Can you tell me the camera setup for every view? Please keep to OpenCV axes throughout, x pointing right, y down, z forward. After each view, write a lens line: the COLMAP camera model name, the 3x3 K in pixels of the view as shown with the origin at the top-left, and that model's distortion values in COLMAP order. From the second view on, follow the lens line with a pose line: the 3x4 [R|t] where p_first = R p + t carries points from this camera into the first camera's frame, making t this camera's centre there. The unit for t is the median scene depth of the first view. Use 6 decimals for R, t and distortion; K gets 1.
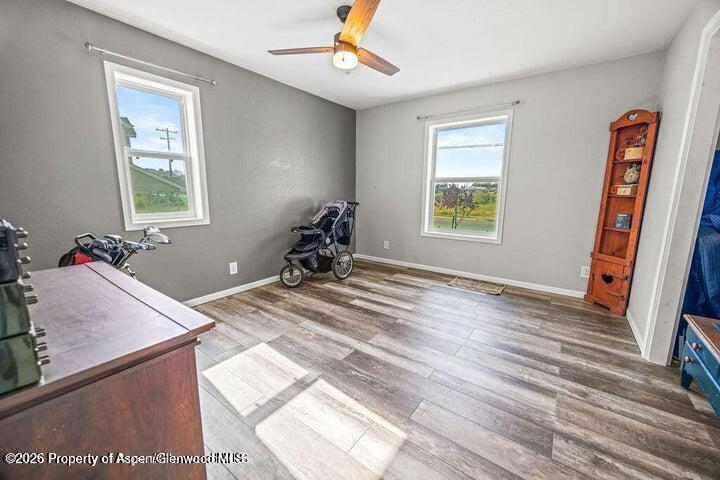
lens RADIAL K [[285.7, 0, 360.2], [0, 285.7, 237.8], [0, 0, 1]] dist [0.007825, -0.000047]
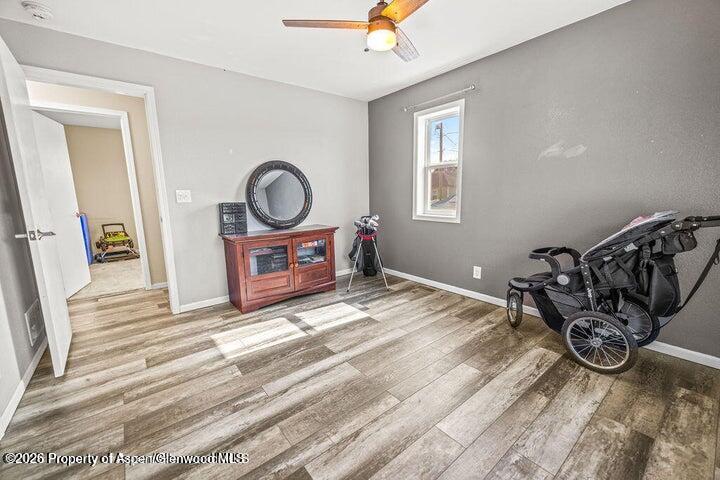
lens RADIAL K [[295.1, 0, 360.0], [0, 295.1, 240.0], [0, 0, 1]] dist [0.006267, 0.000070]
pose [[-0.258237, 0.148378, -0.954619, 0.695506], [-0.142501, 0.971476, 0.189546, -0.155642], [0.955514, 0.184982, -0.229727, 0.979173]]
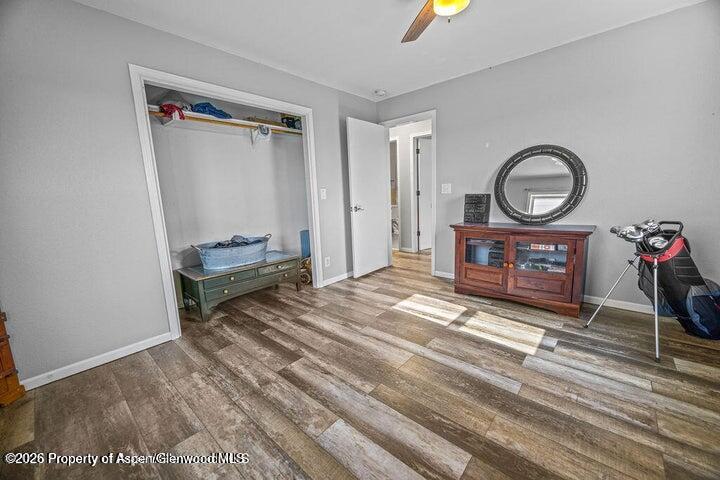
lens RADIAL K [[285.7, 0, 360.2], [0, 285.7, 237.8], [0, 0, 1]] dist [0.007825, -0.000047]
pose [[-0.995140, 0.015328, 0.097265, 0.085746], [0.045699, 0.946877, 0.318333, -0.240679], [-0.087218, 0.321231, -0.942976, 1.459136]]
